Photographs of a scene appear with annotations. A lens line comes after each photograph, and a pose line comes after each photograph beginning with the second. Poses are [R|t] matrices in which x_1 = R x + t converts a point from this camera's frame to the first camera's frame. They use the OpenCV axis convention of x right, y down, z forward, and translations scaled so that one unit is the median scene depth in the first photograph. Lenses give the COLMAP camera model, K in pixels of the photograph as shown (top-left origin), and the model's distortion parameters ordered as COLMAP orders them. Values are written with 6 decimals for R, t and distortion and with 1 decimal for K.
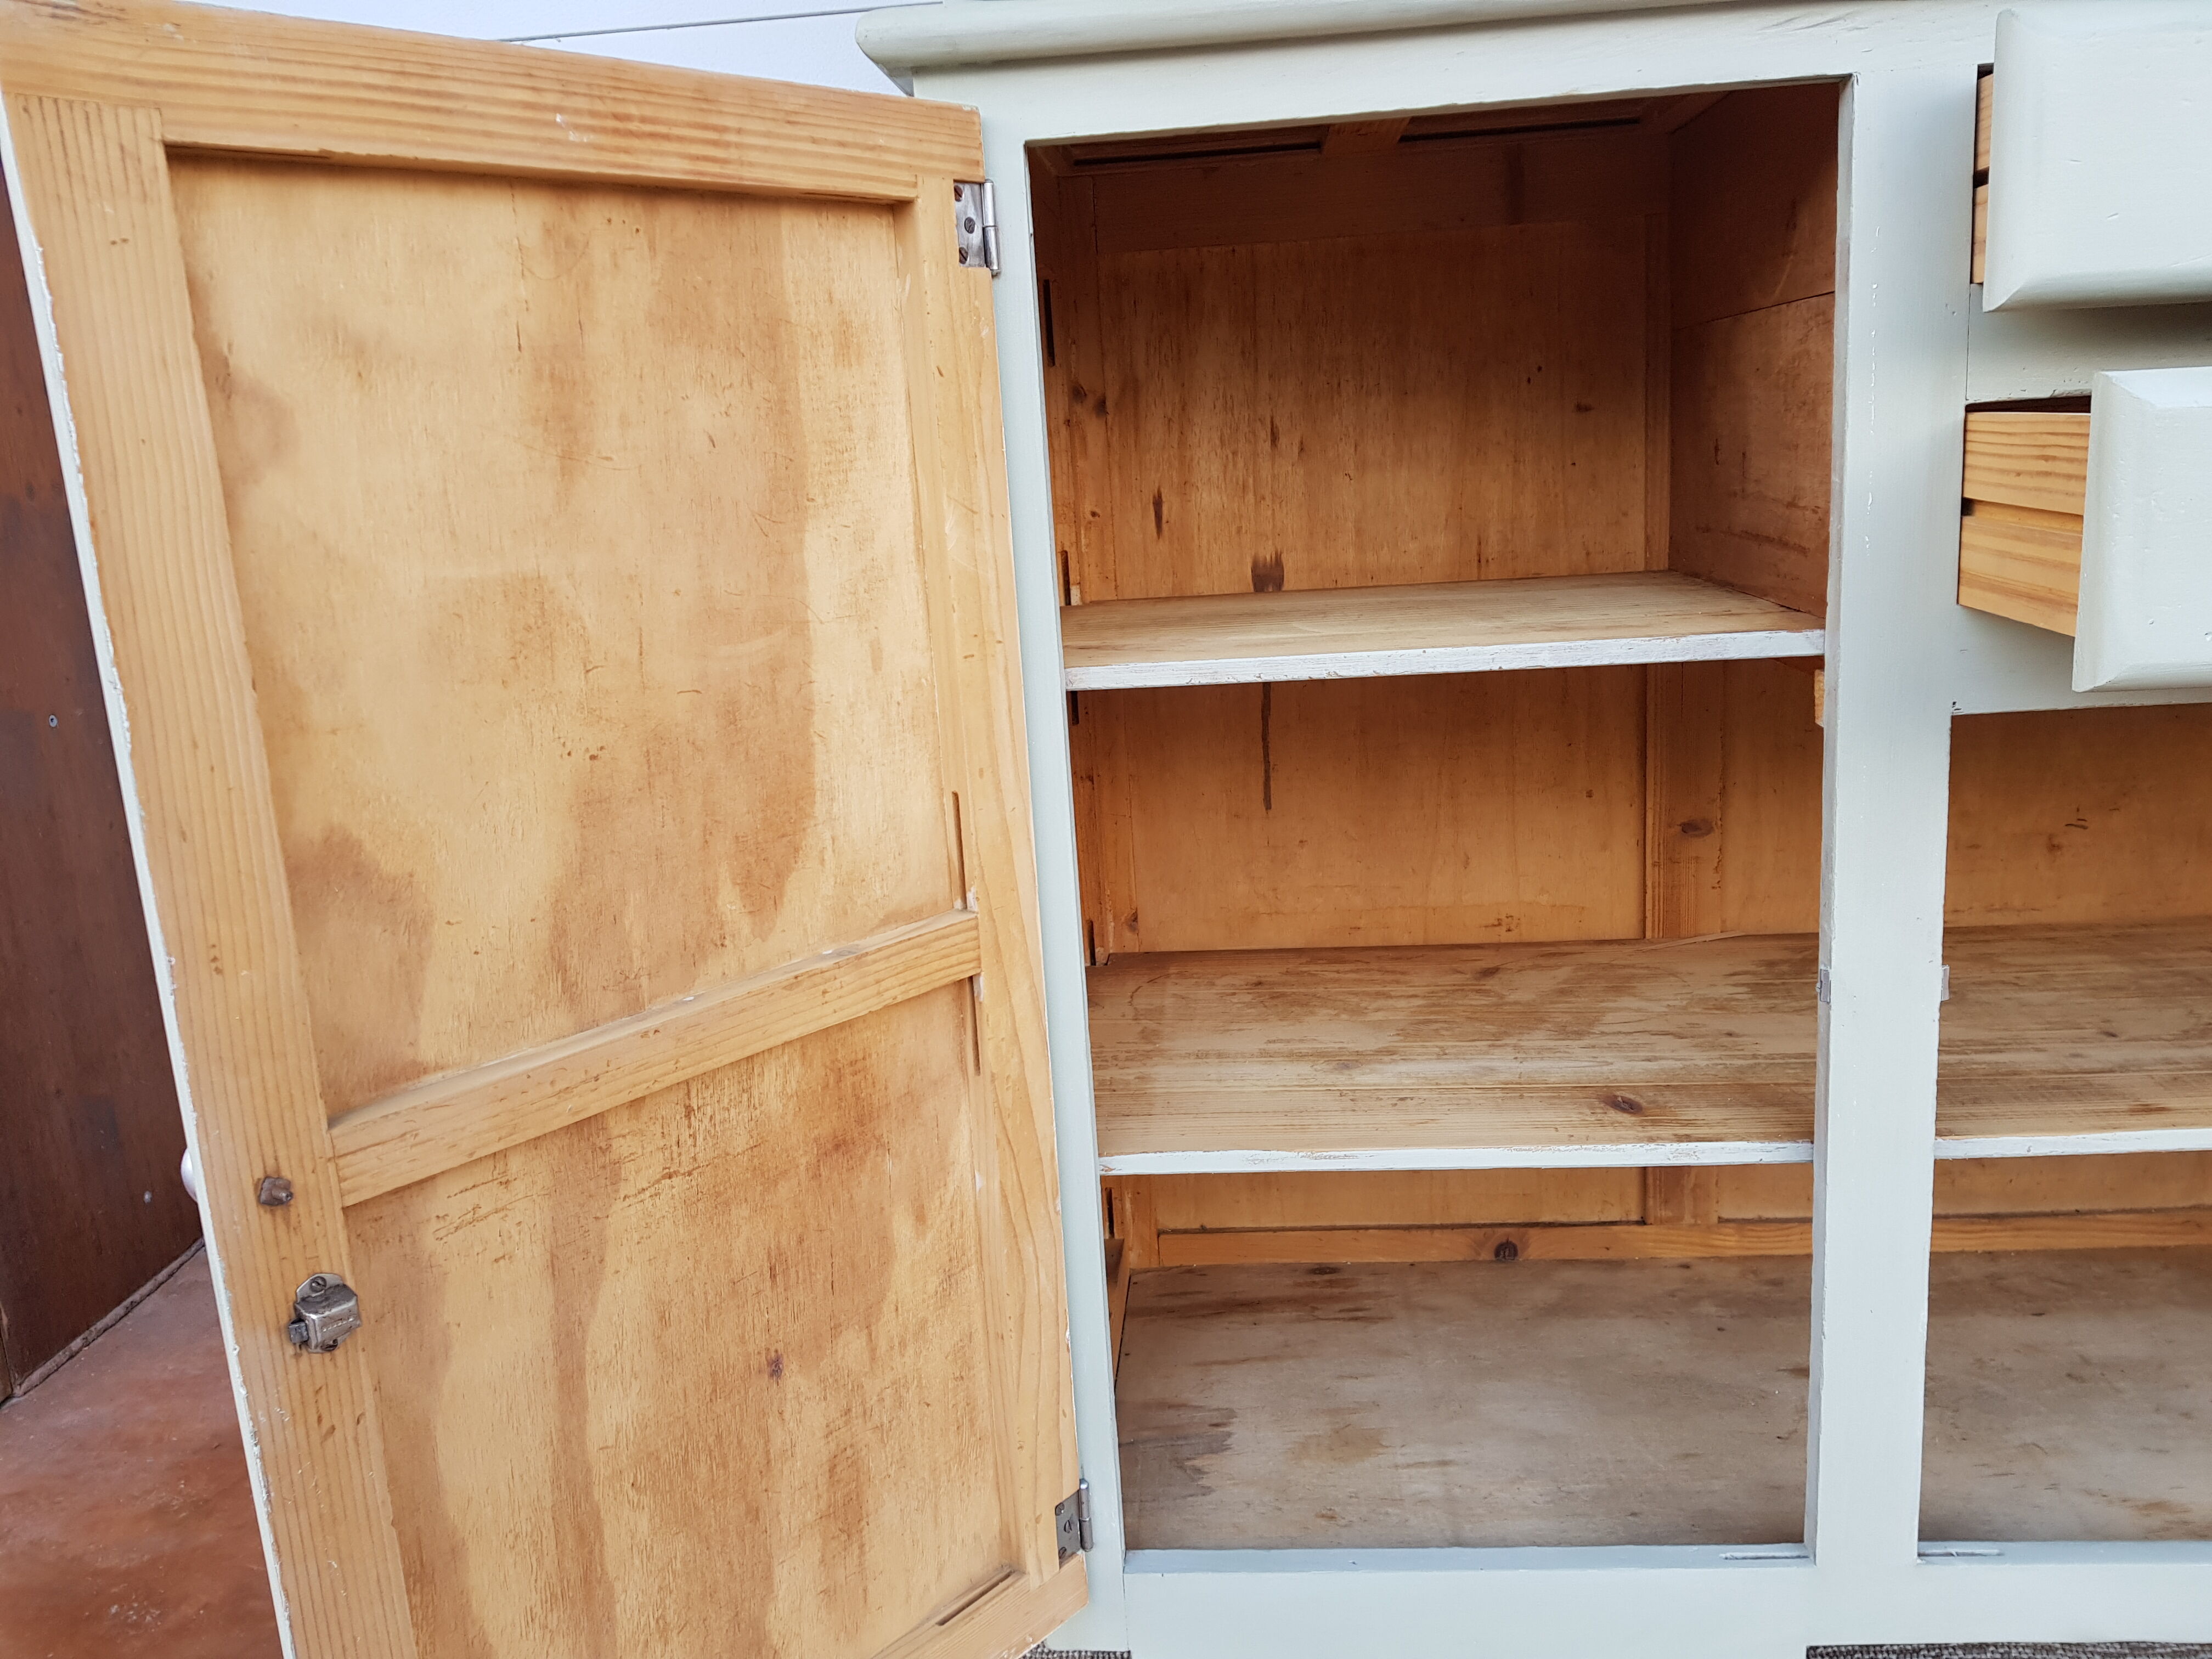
lens RADIAL K [[1722.2, 0, 1110.1], [0, 1722.2, 810.7], [0, 0, 1]] dist [0.049471, -0.082062]
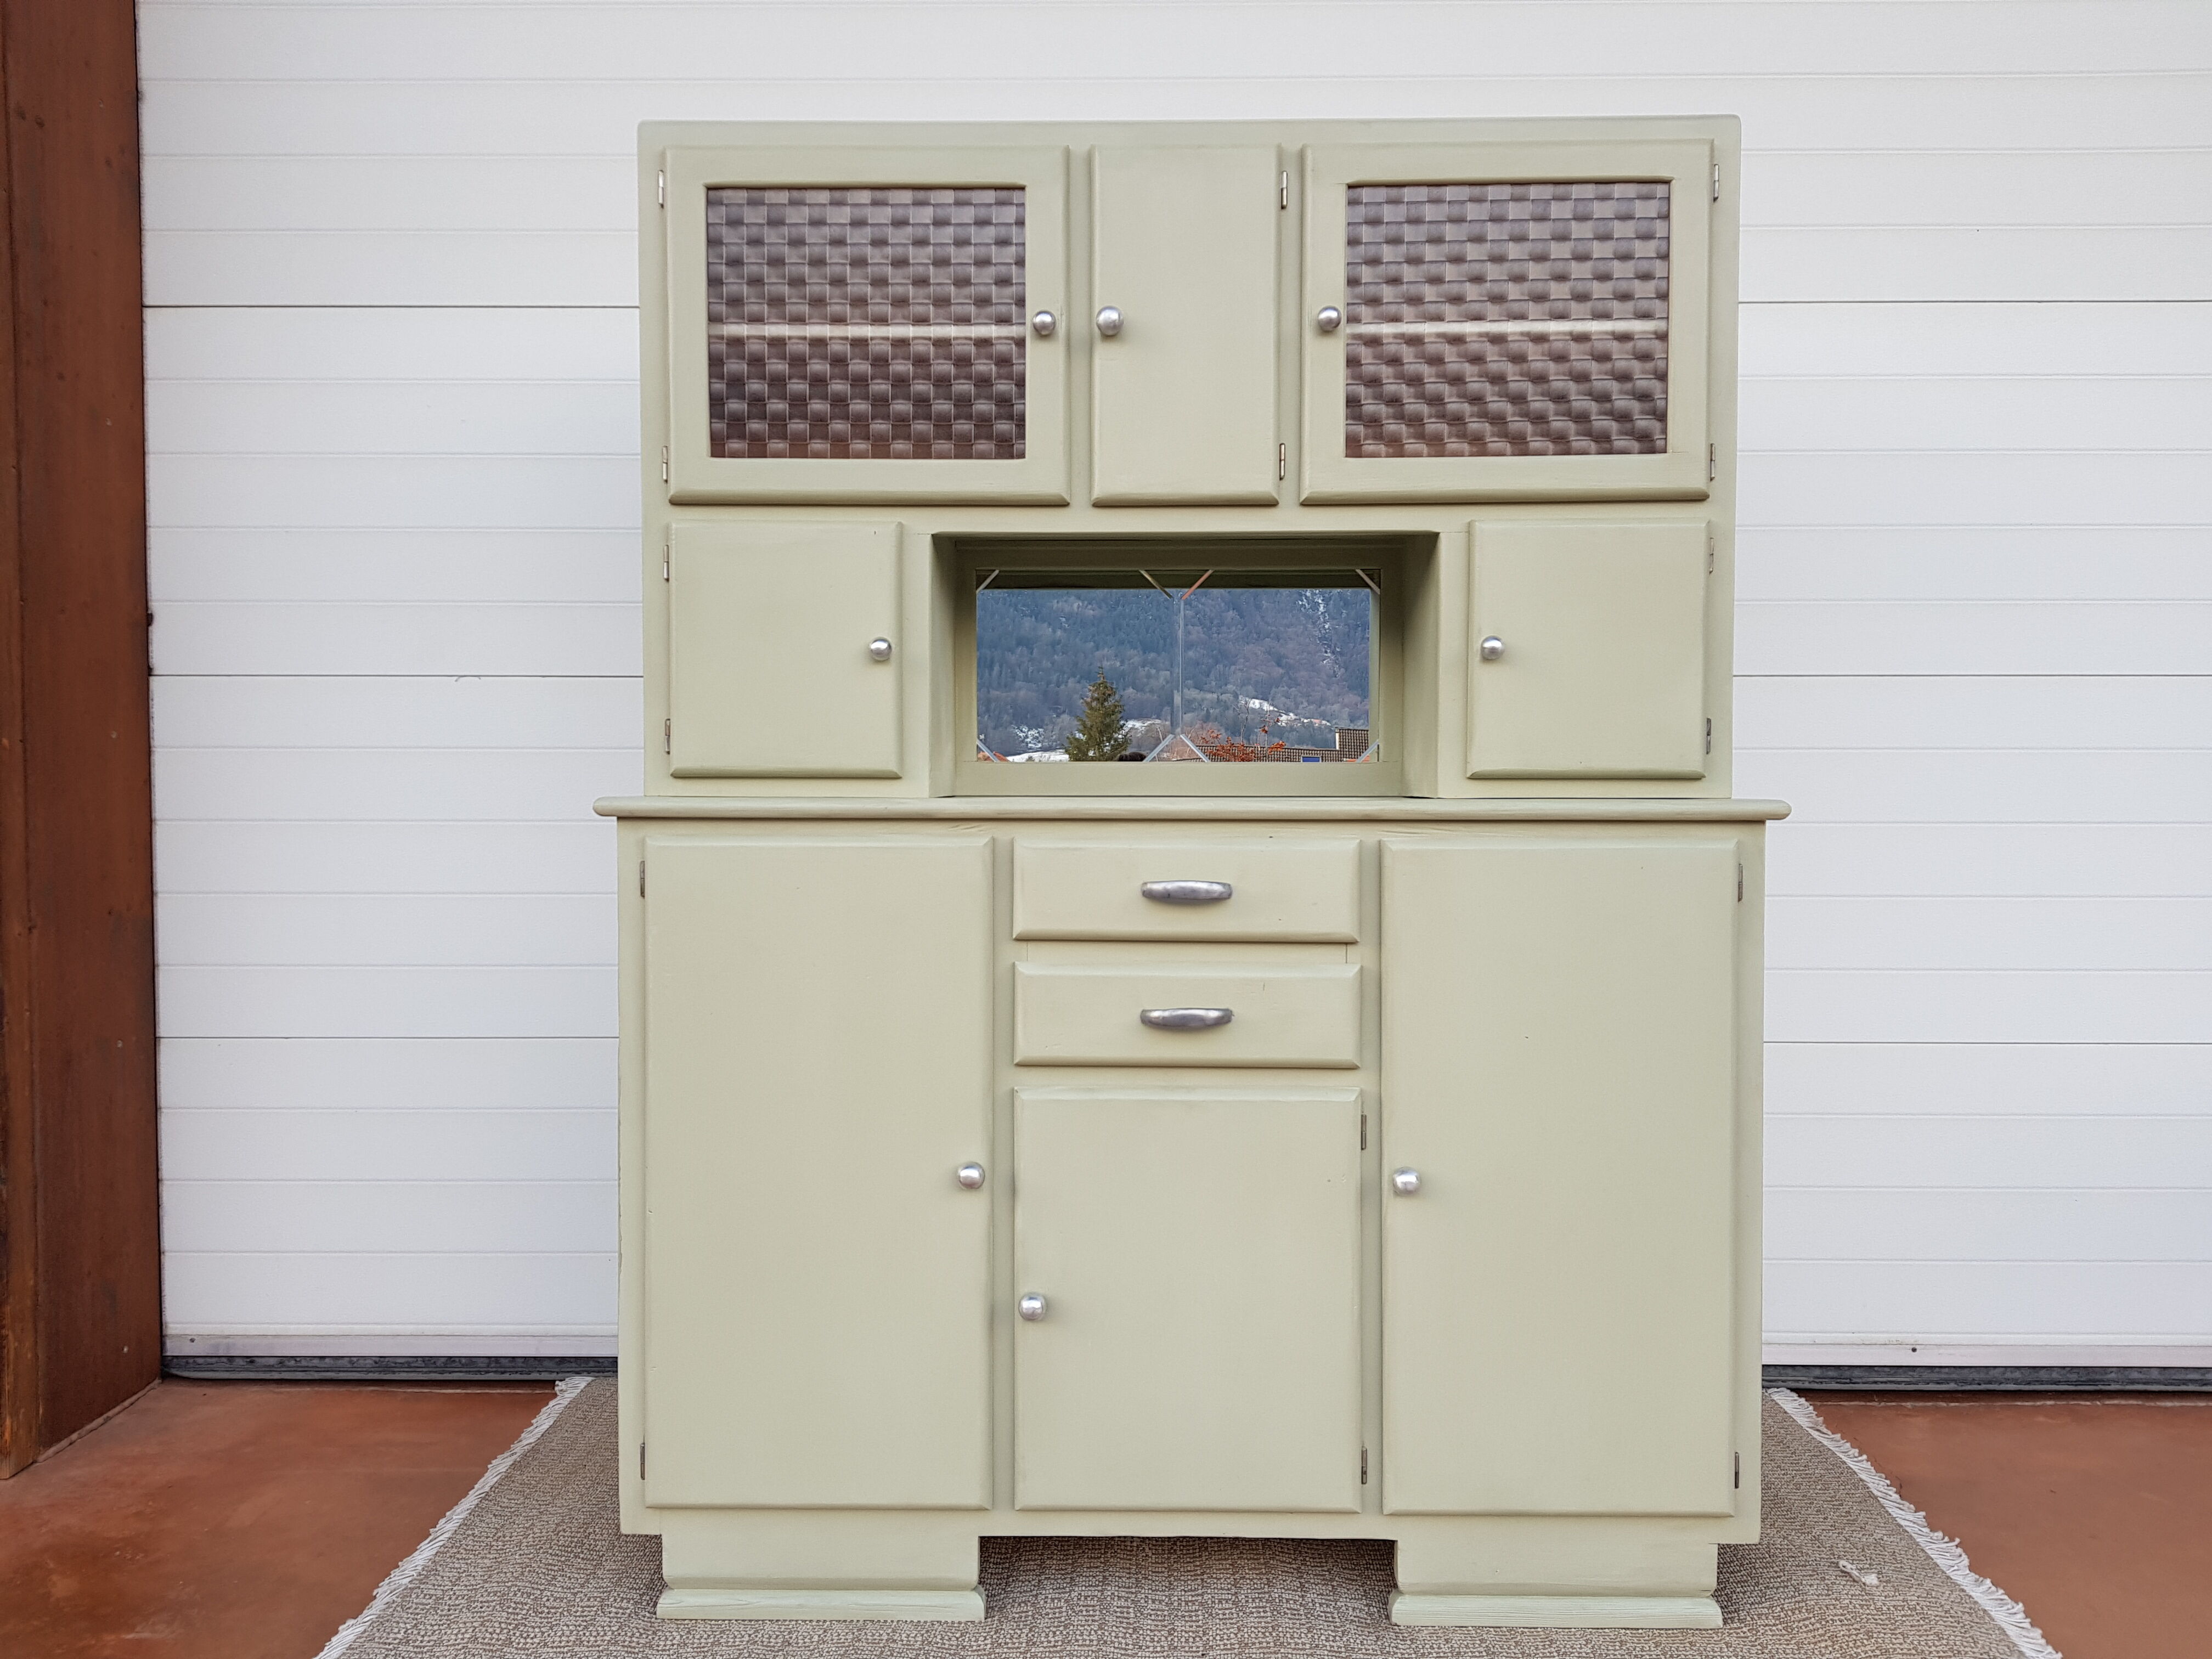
lens RADIAL K [[1722.2, 0, 1107.0], [0, 1722.2, 802.9], [0, 0, 1]] dist [0.049471, -0.082062]
pose [[0.996141, 0.062403, 0.061720, 0.369629], [-0.048926, 0.978614, -0.199800, 0.016353], [-0.072868, 0.196010, 0.977891, -1.275021]]
